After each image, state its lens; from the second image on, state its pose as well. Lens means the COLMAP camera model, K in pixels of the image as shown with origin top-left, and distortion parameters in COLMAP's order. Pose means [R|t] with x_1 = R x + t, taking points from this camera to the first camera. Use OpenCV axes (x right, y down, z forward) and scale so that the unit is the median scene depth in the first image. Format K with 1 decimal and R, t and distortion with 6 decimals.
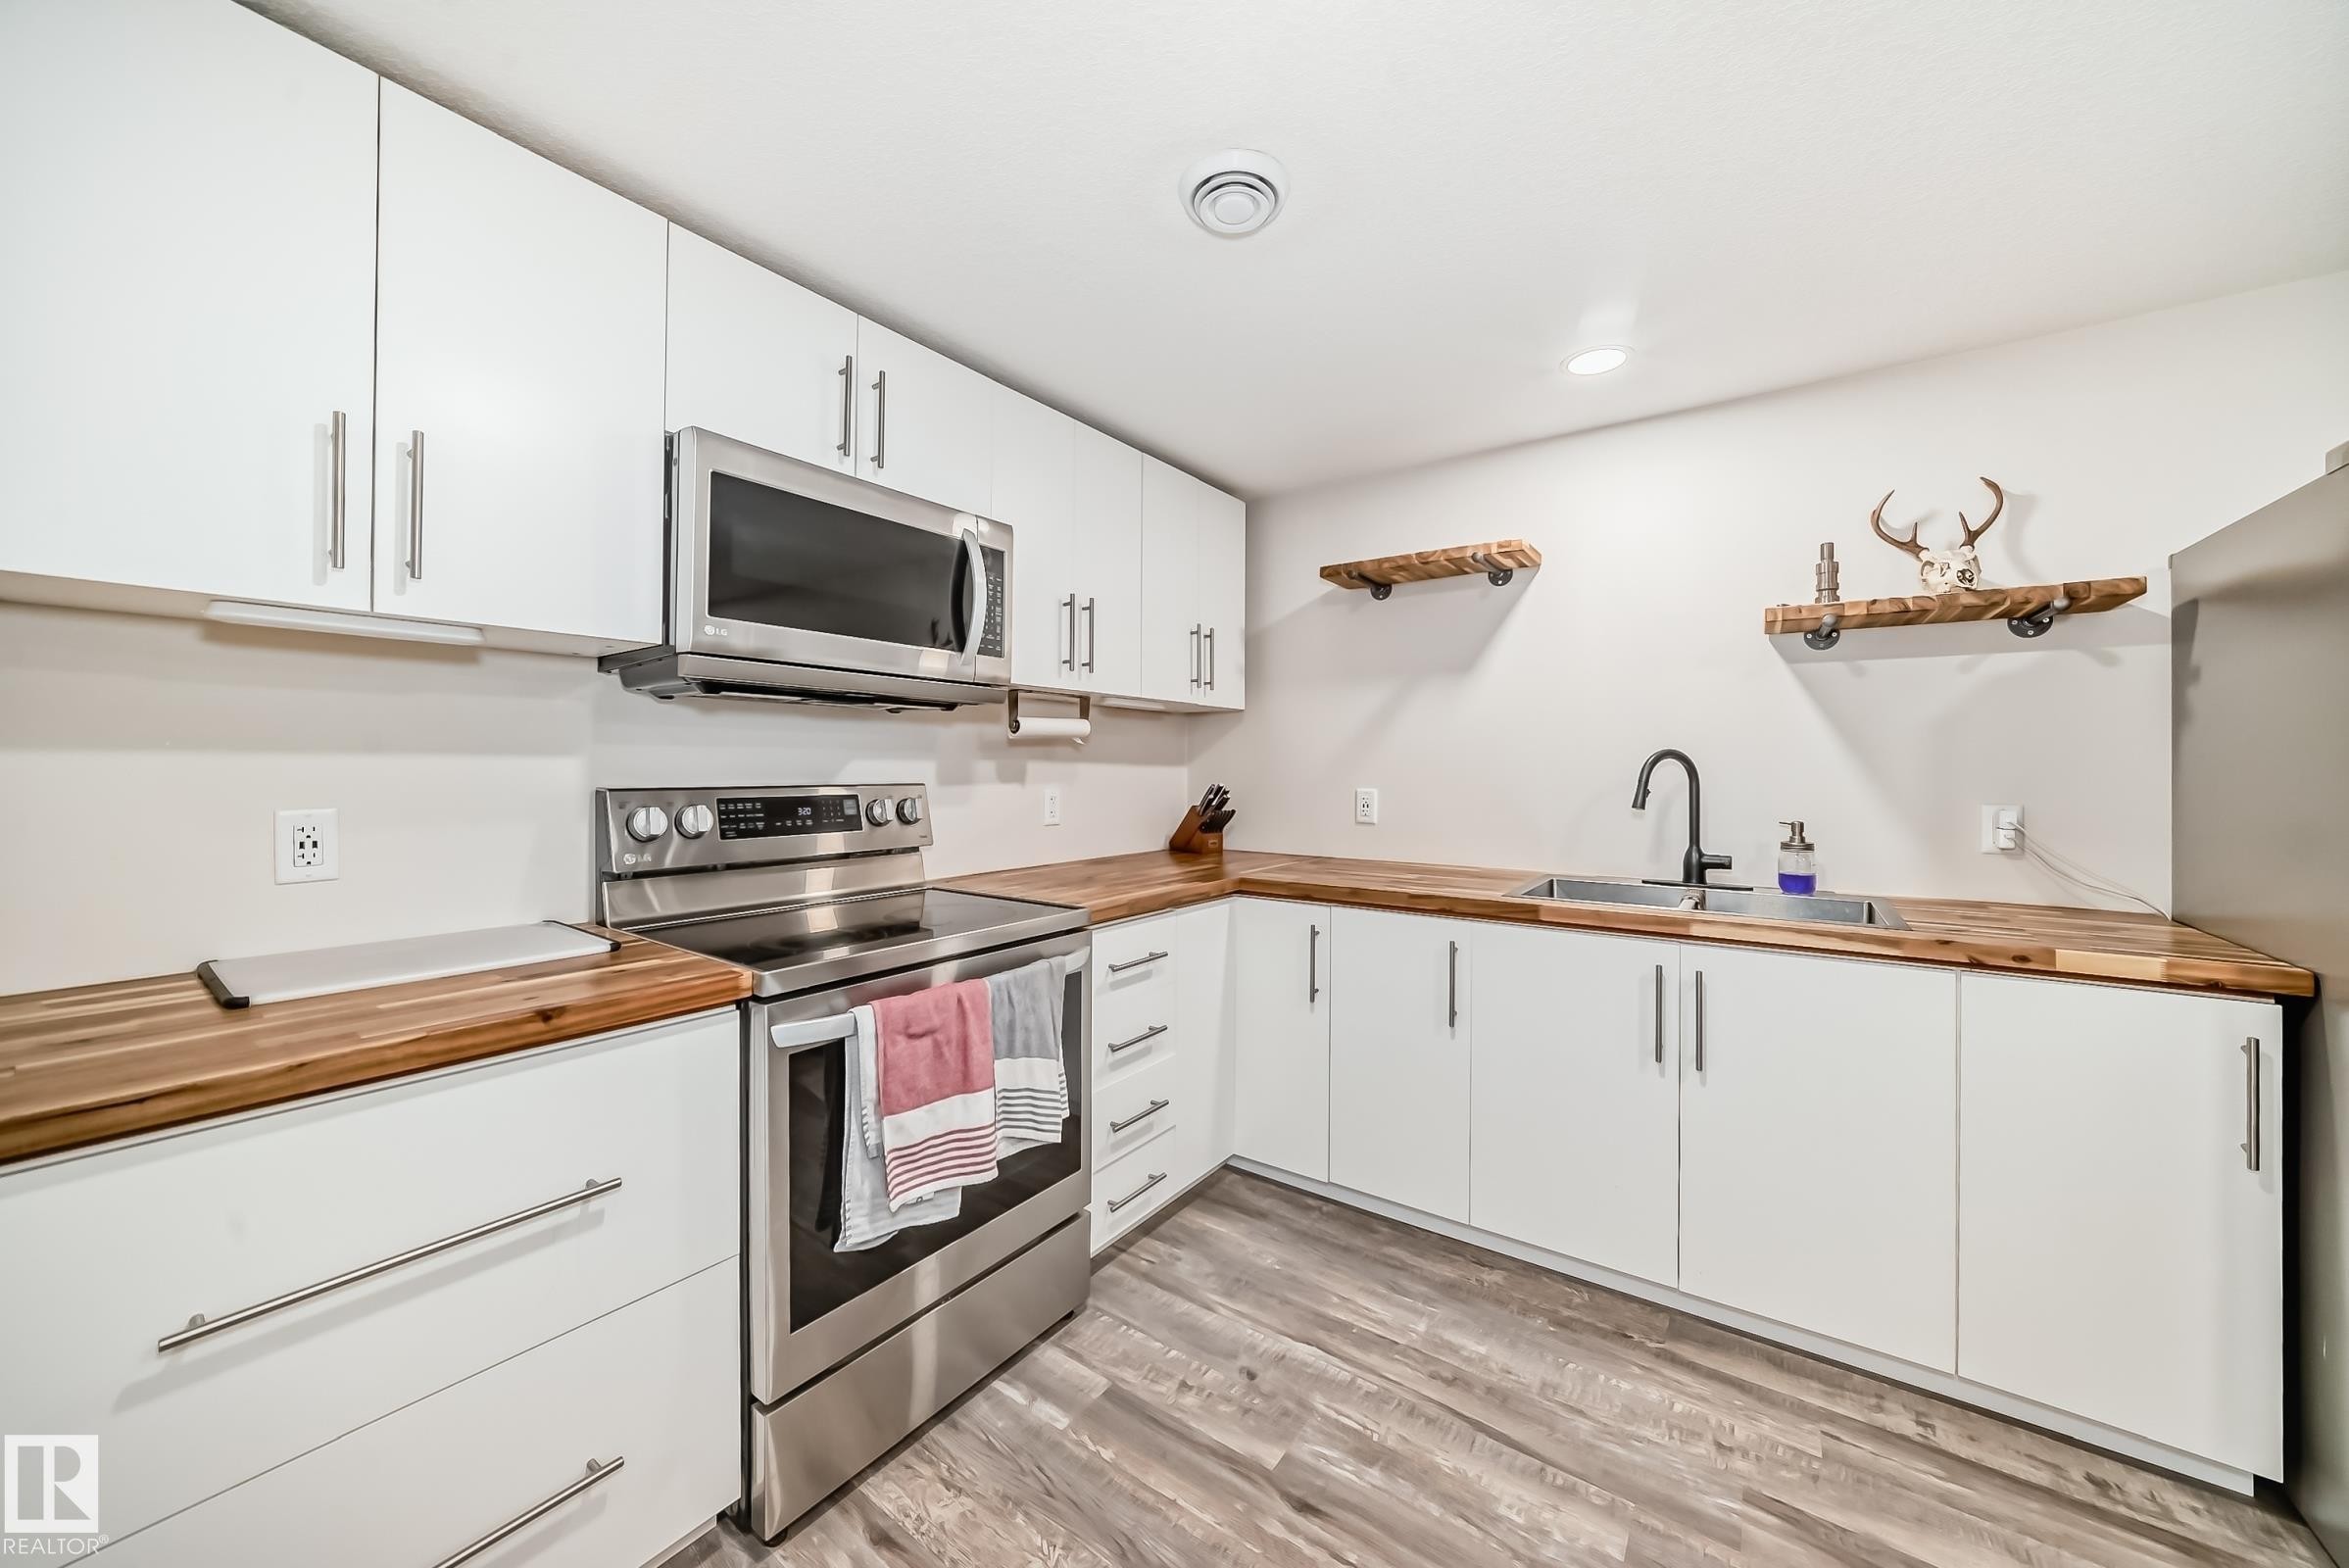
lens RADIAL K [[839.6, 0, 1177.4], [0, 839.6, 761.4], [0, 0, 1]] dist [-0.027333, 0.008616]
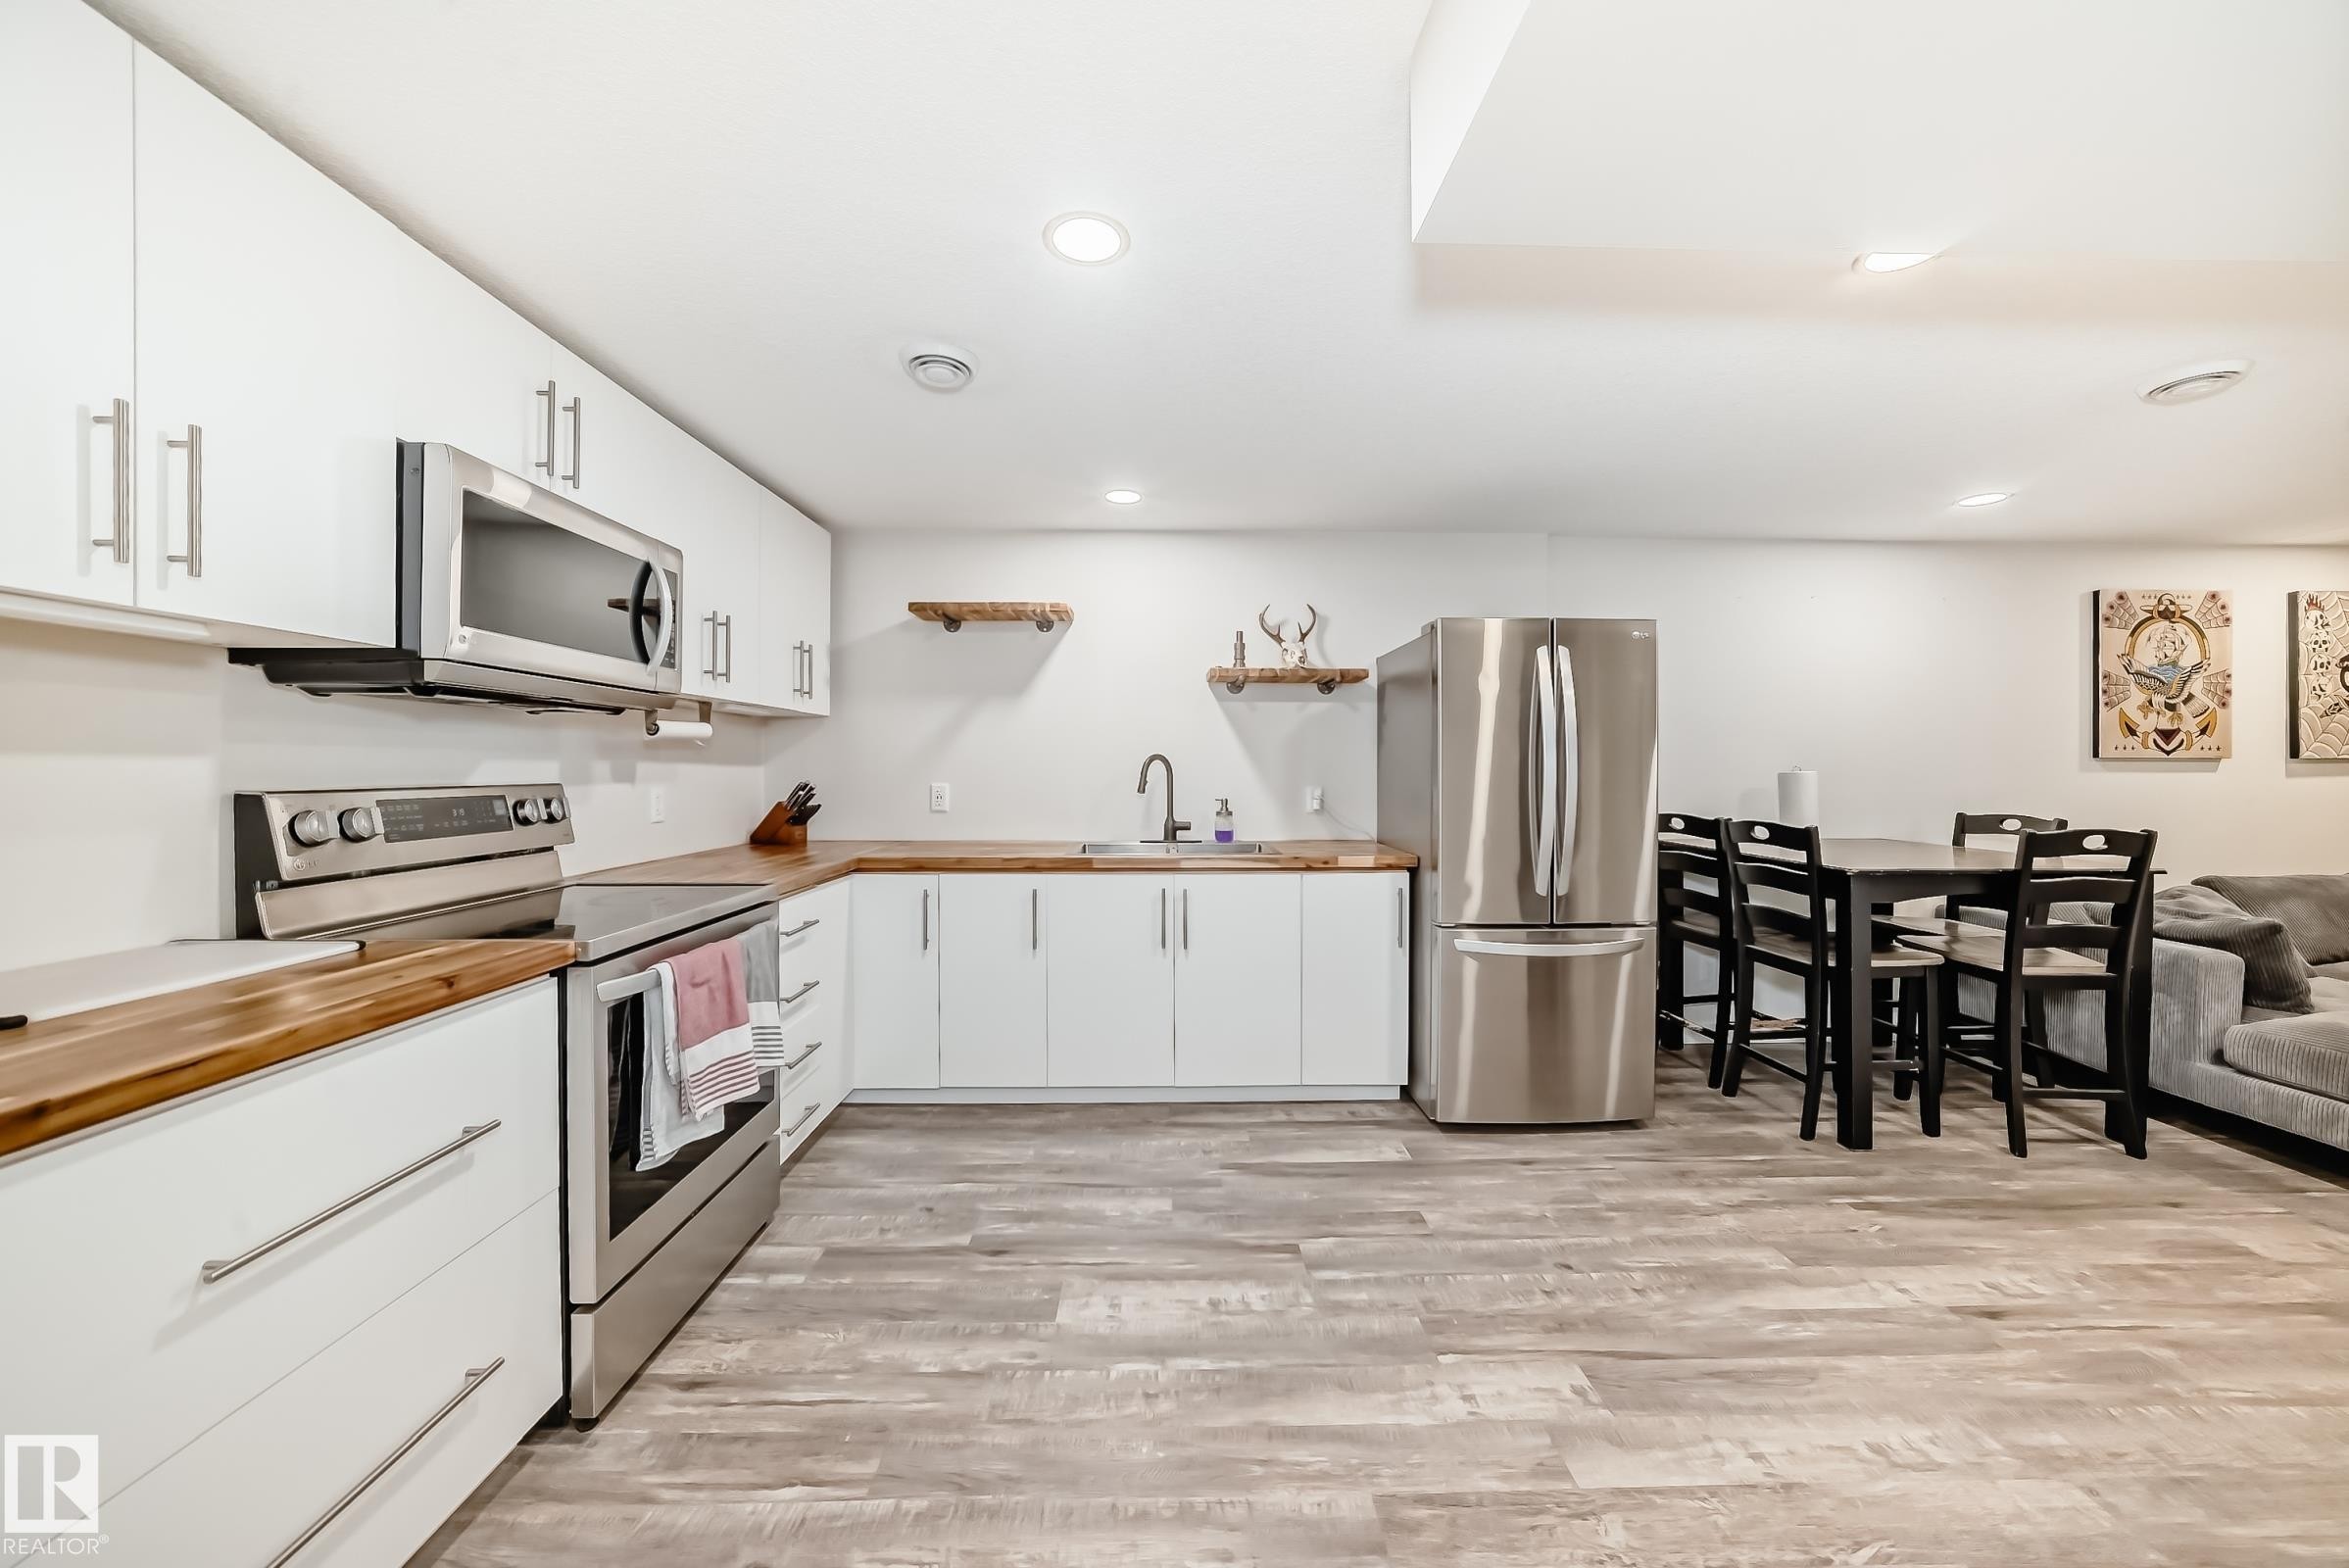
lens RADIAL K [[830.5, 0, 1176.2], [0, 830.5, 770.8], [0, 0, 1]] dist [-0.024578, 0.007635]
pose [[0.801349, -0.006381, 0.598163, -0.362040], [-0.001026, 0.999927, 0.012042, -0.002361], [-0.598196, -0.010264, 0.801284, -0.302748]]
